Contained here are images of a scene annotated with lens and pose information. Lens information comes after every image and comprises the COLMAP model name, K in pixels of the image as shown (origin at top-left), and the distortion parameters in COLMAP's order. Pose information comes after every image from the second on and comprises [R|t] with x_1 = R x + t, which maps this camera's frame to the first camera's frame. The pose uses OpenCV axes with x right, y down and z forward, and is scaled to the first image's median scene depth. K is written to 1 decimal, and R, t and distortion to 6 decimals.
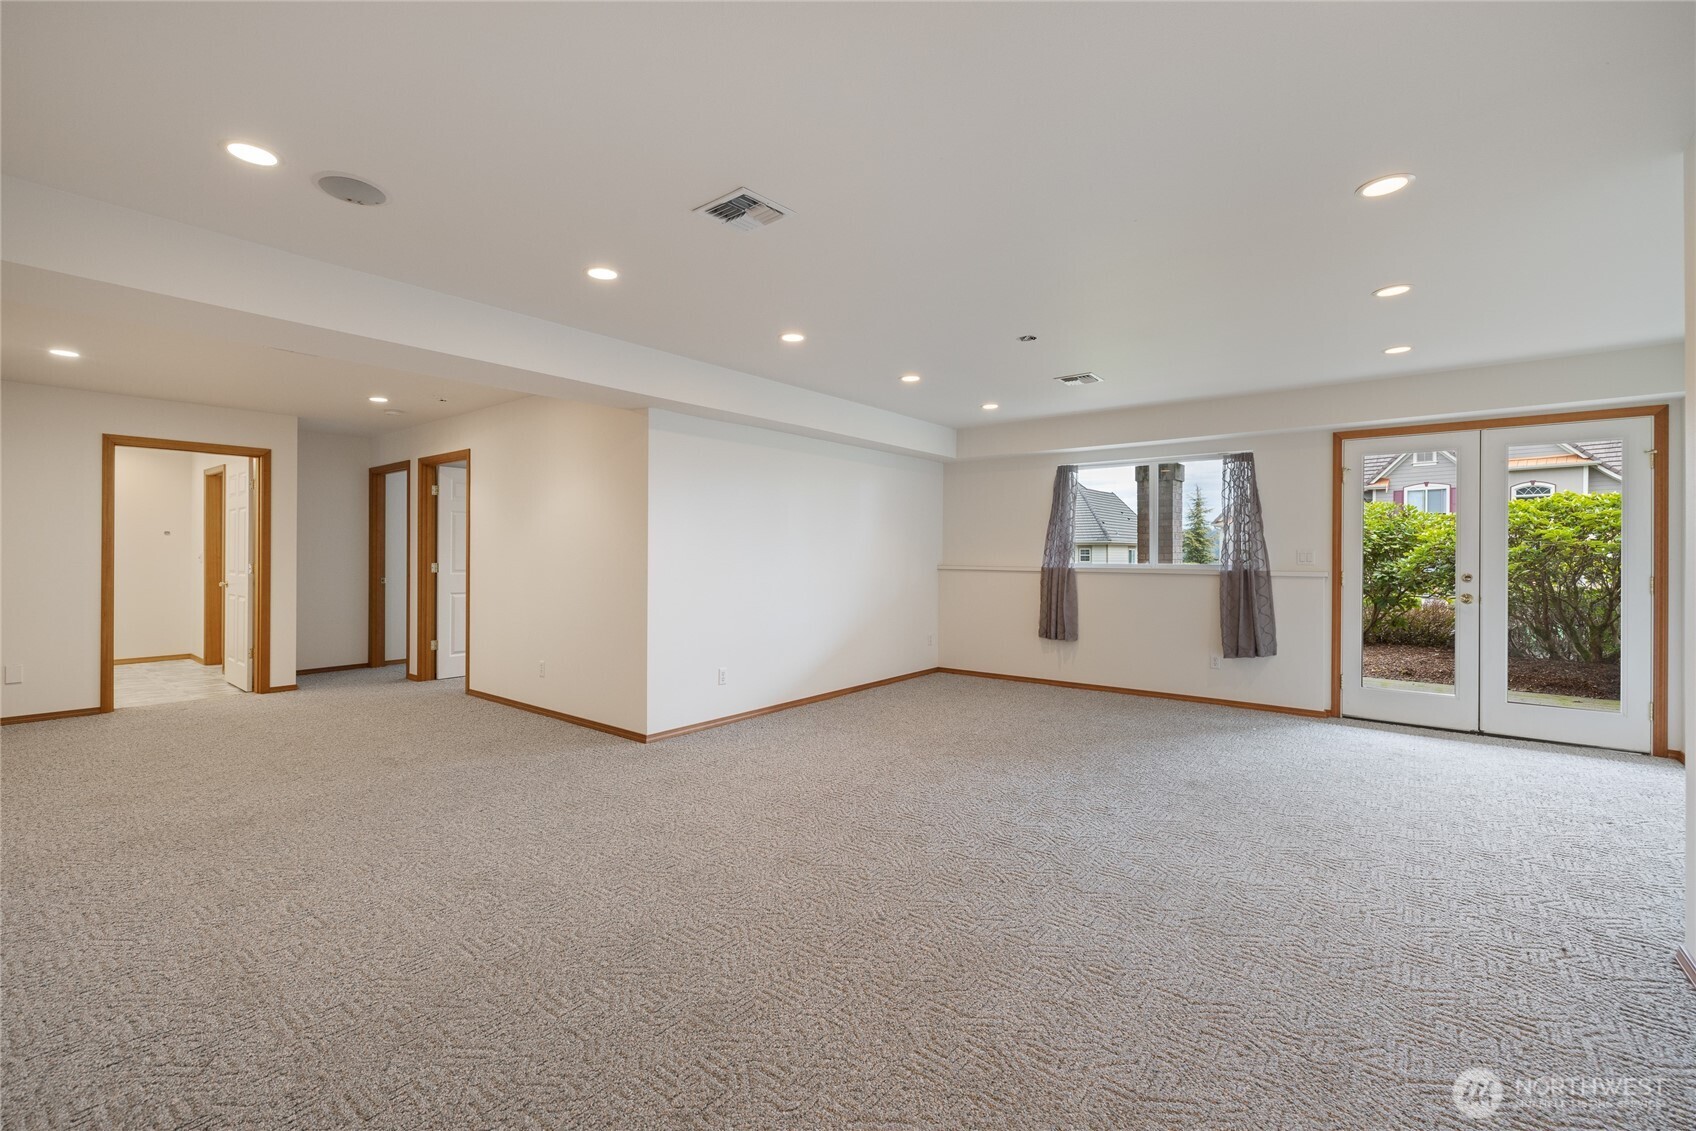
lens RADIAL K [[740.6, 0, 834.7], [0, 740.6, 566.2], [0, 0, 1]] dist [0.001074, 0.000808]
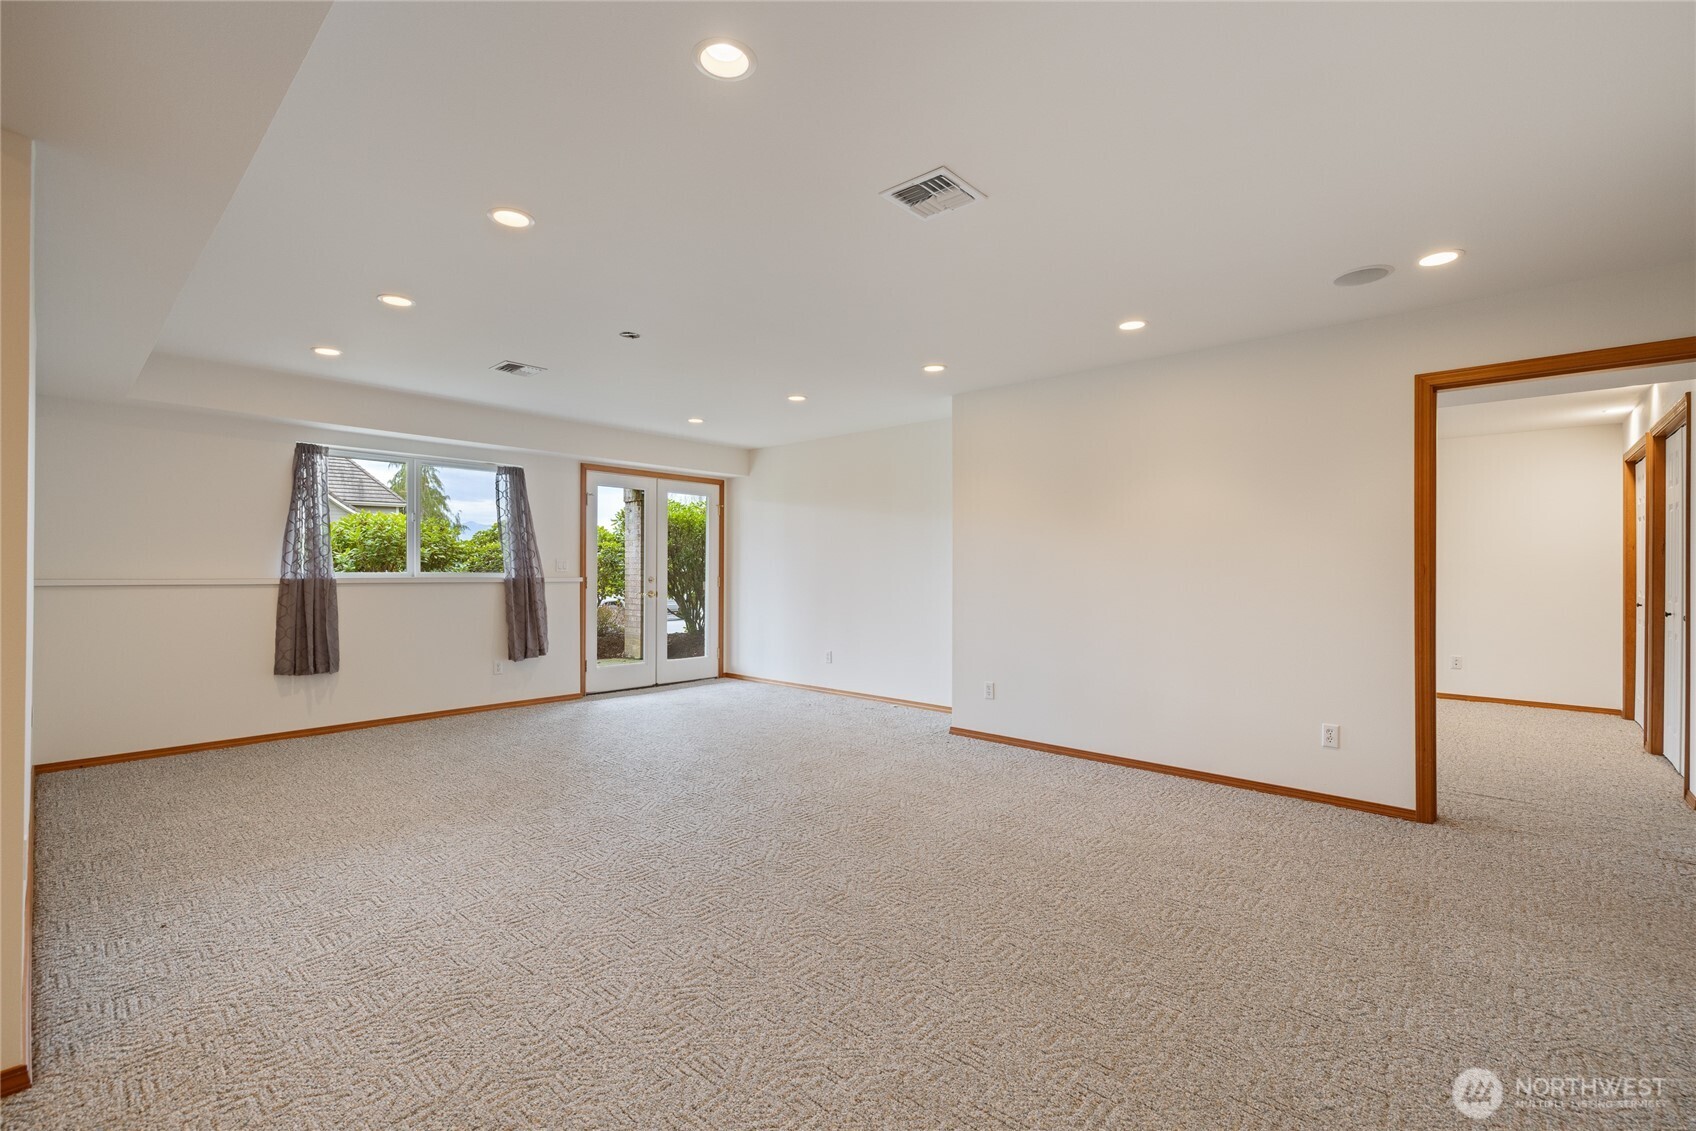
lens RADIAL K [[740.6, 0, 838.1], [0, 740.6, 573.4], [0, 0, 1]] dist [0.001074, 0.000808]
pose [[0.044664, -0.007155, 0.998976, -0.494336], [0.014420, 0.999875, 0.006517, -0.000743], [-0.998898, 0.014115, 0.044761, 0.498075]]
